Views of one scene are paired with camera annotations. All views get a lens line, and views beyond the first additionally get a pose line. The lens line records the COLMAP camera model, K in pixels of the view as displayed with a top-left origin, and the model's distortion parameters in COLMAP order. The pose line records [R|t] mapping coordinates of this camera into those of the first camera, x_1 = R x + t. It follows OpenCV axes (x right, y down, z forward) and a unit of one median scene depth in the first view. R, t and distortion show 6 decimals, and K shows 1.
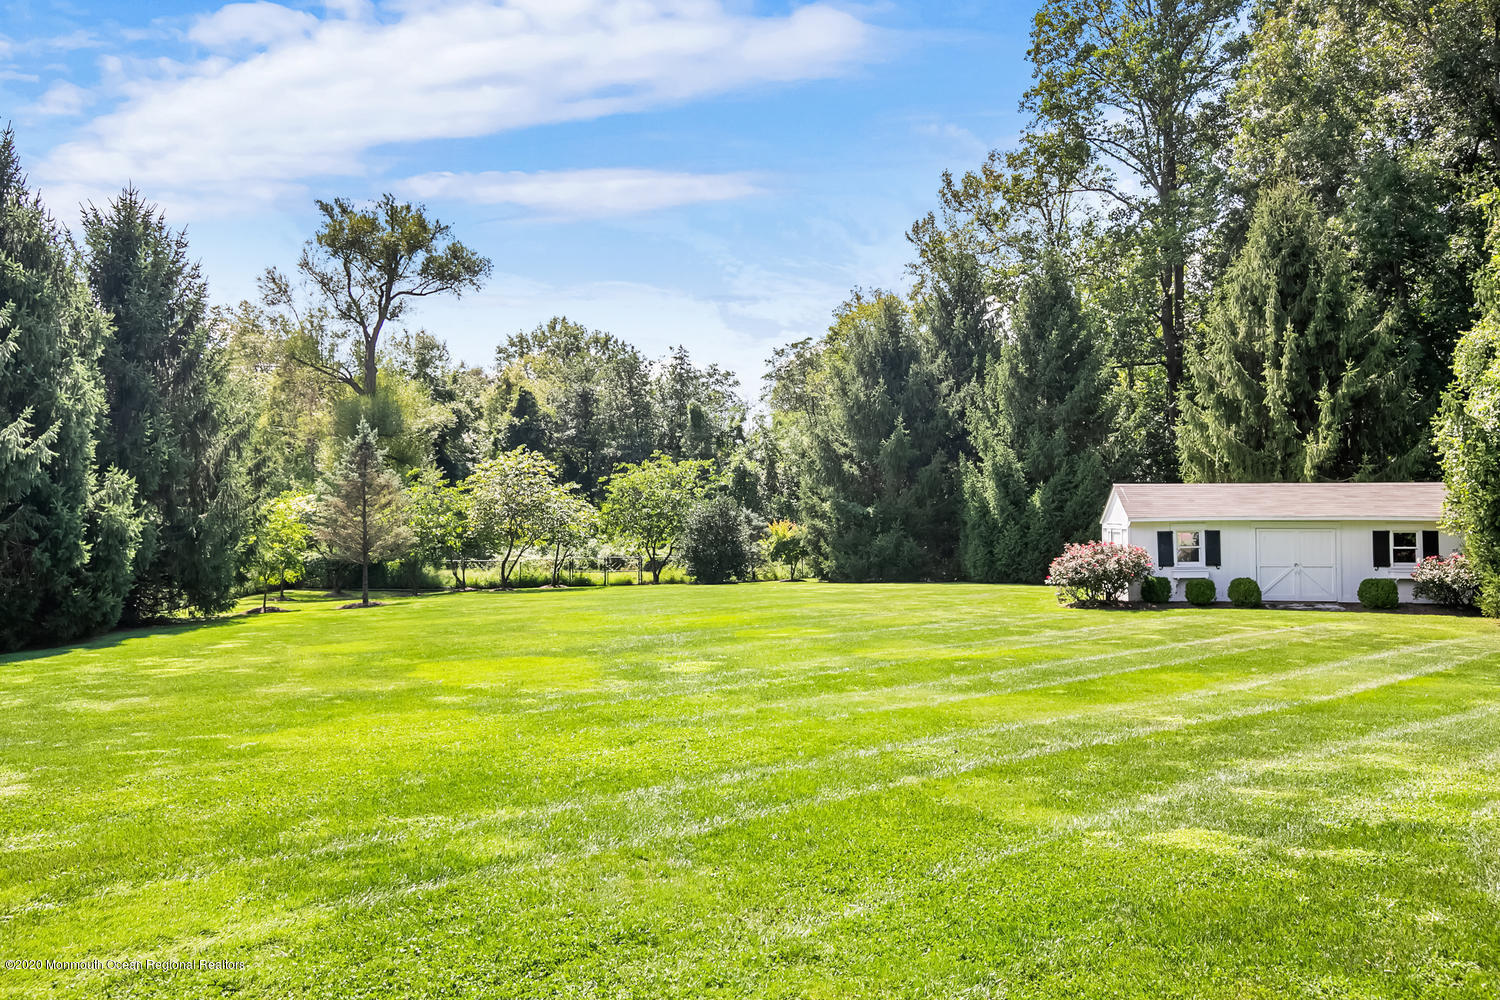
lens RADIAL K [[975.2, 0, 750.0], [0, 975.2, 500.0], [0, 0, 1]] dist [-0.002169, -0.000278]
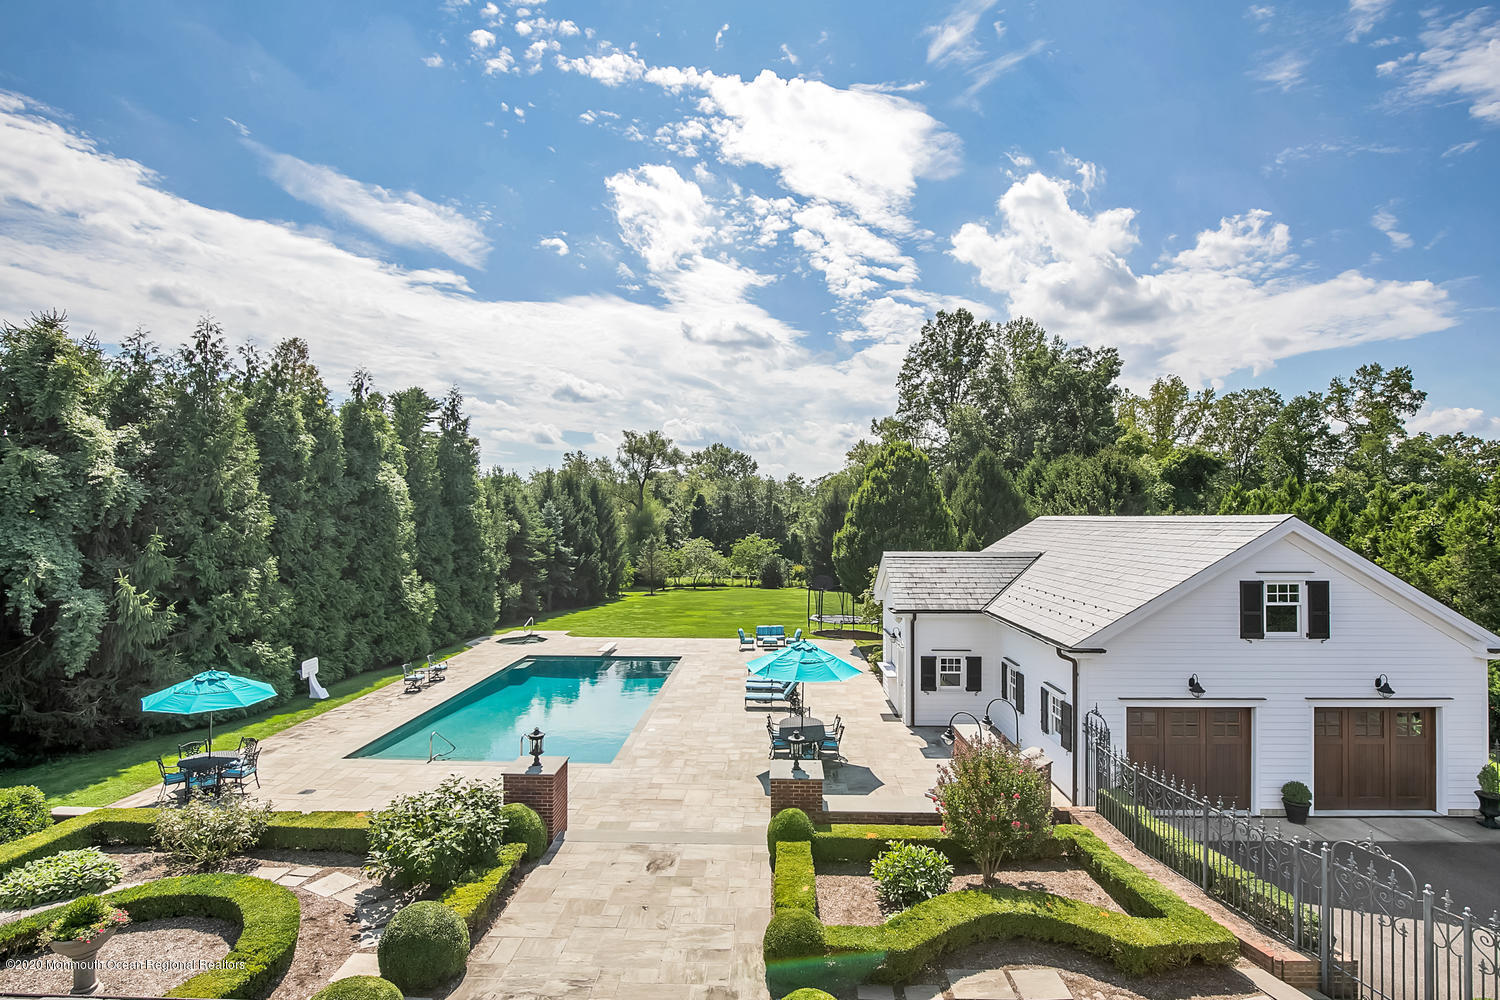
lens RADIAL K [[732.3, 0, 750.0], [0, 732.3, 500.0], [0, 0, 1]] dist [-0.026415, 0.000147]
pose [[0.989505, 0.010997, -0.144082, 0.166780], [-0.012773, 0.999853, -0.011412, -0.114111], [0.143936, 0.013133, 0.989500, -0.864927]]
